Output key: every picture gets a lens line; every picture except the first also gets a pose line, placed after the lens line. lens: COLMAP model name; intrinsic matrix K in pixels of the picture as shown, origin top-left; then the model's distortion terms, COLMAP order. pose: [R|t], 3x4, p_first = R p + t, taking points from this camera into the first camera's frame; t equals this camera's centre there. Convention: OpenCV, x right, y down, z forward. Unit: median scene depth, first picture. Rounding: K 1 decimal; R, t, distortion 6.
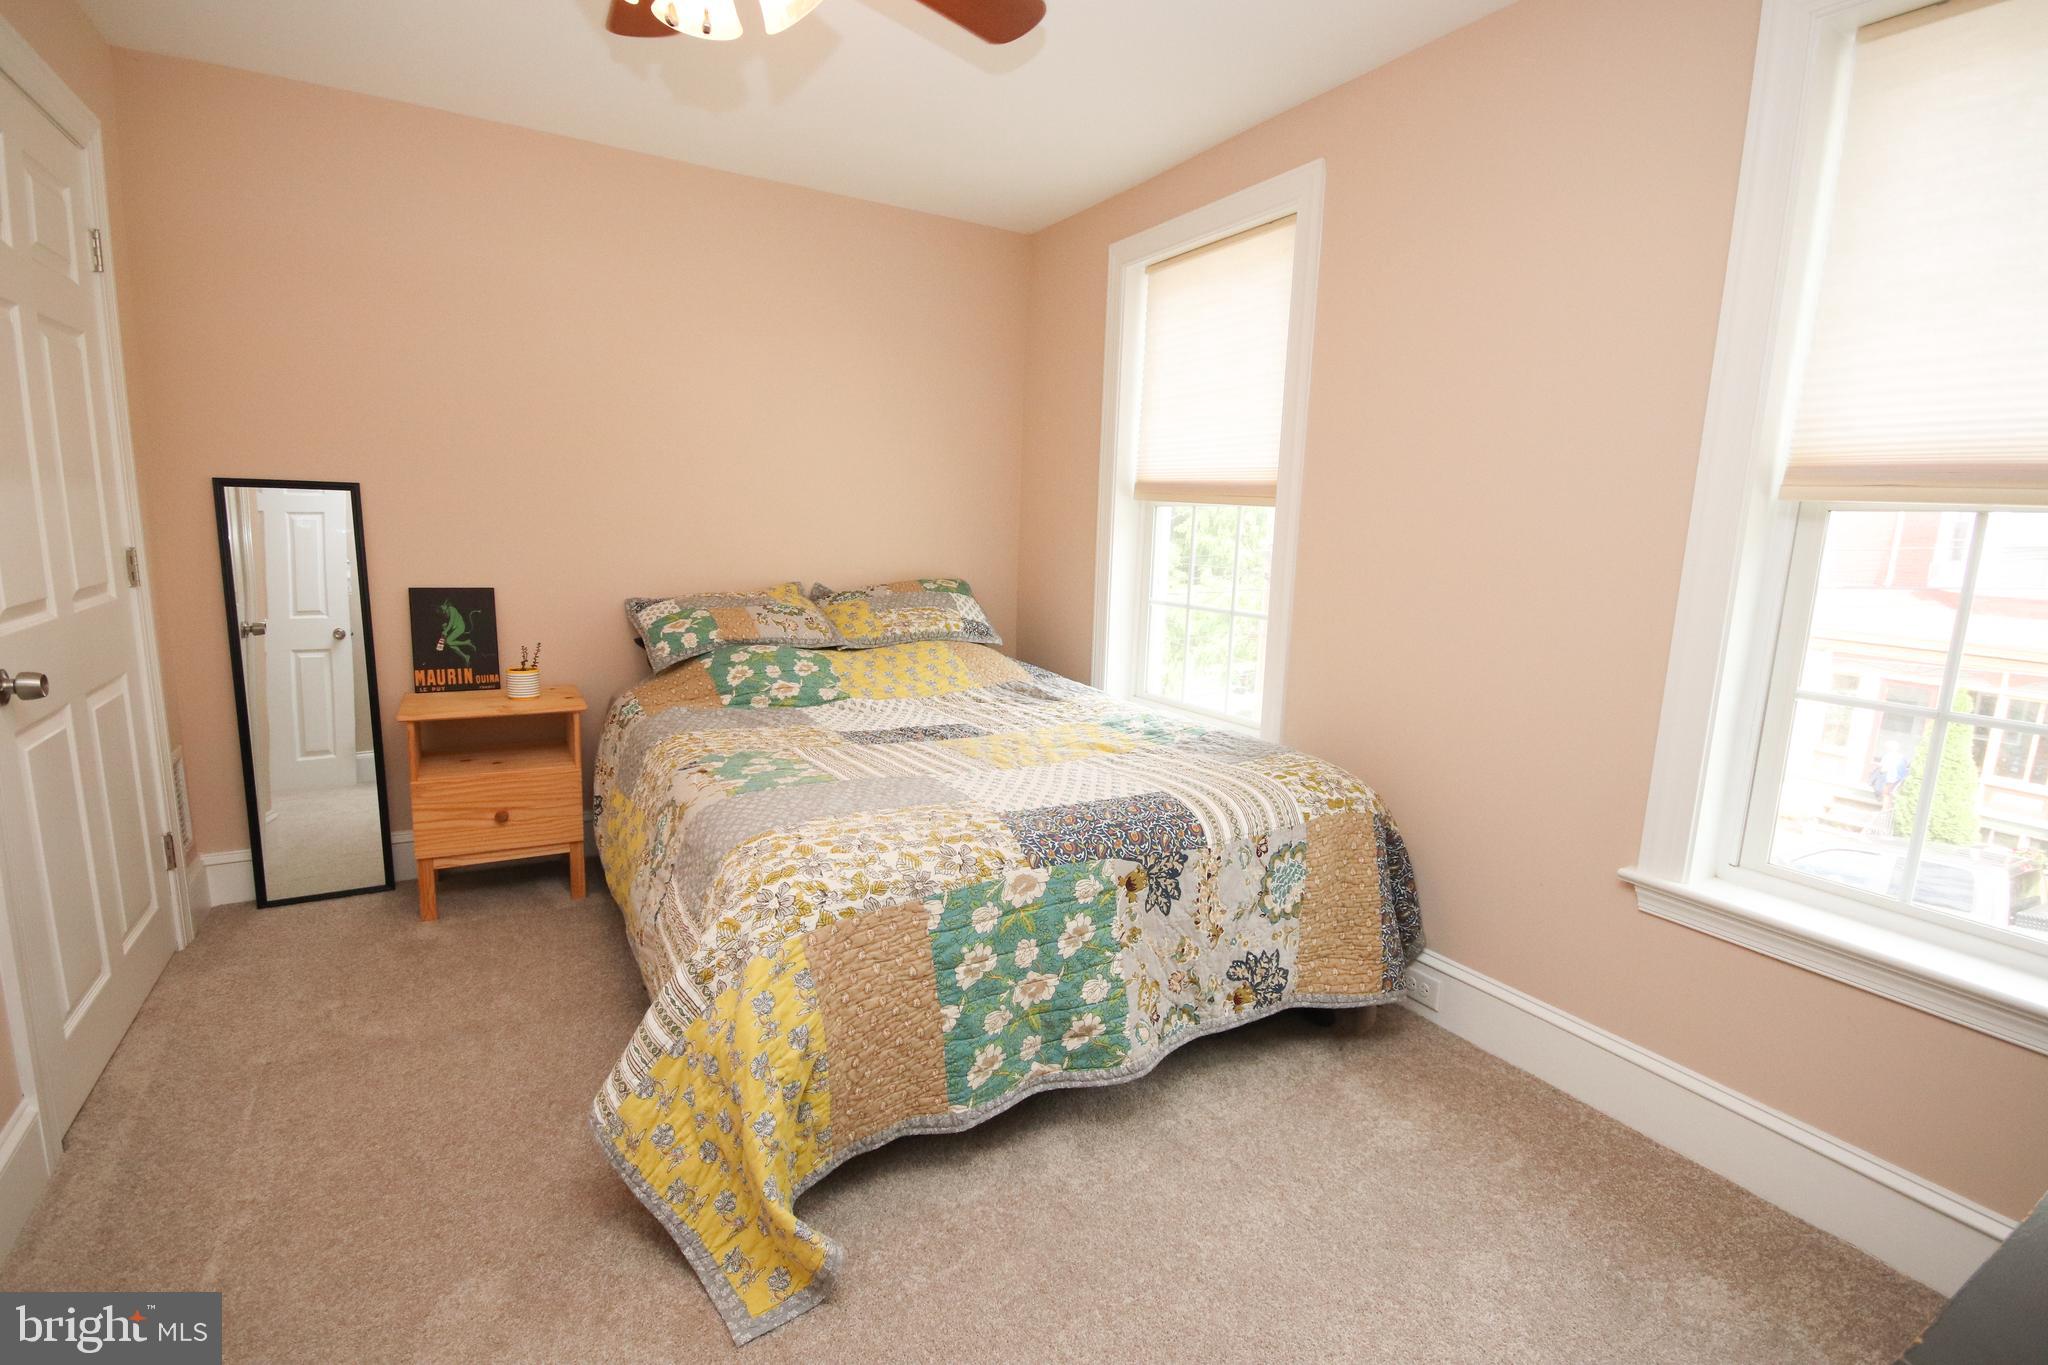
lens RADIAL K [[964.9, 0, 1019.4], [0, 964.9, 681.0], [0, 0, 1]] dist [-0.003237, -0.000090]
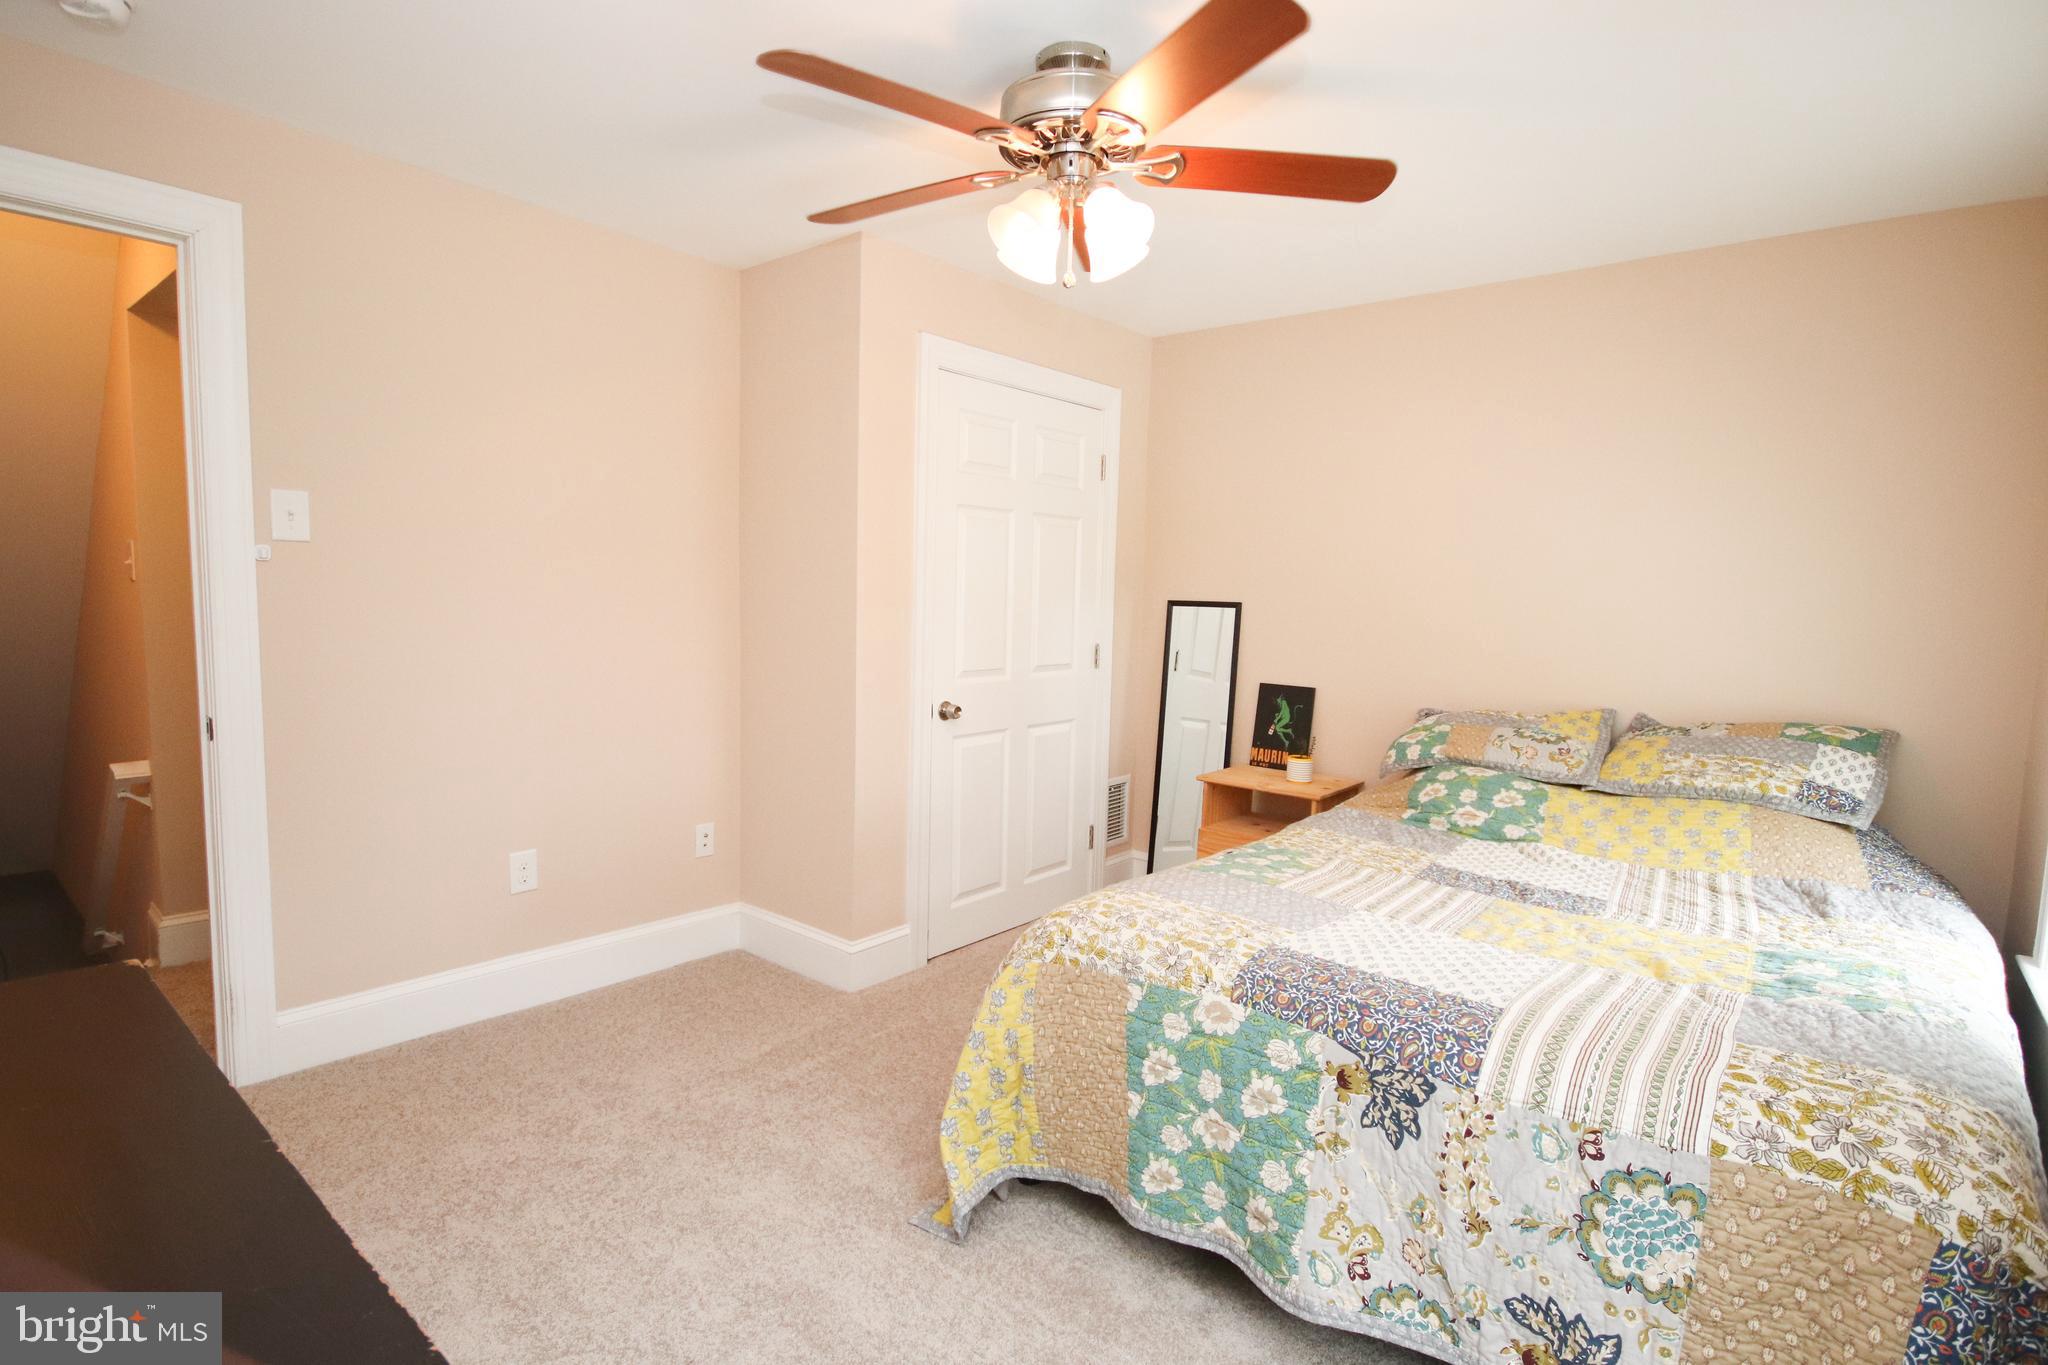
lens RADIAL K [[1002.6, 0, 1024.0], [0, 1002.6, 682.5], [0, 0, 1]] dist [0.014590, -0.000003]
pose [[0.339615, 0.061165, -0.938574, 0.793847], [-0.170868, 0.985291, 0.002382, -0.074160], [0.924914, 0.159563, 0.345071, 0.401906]]
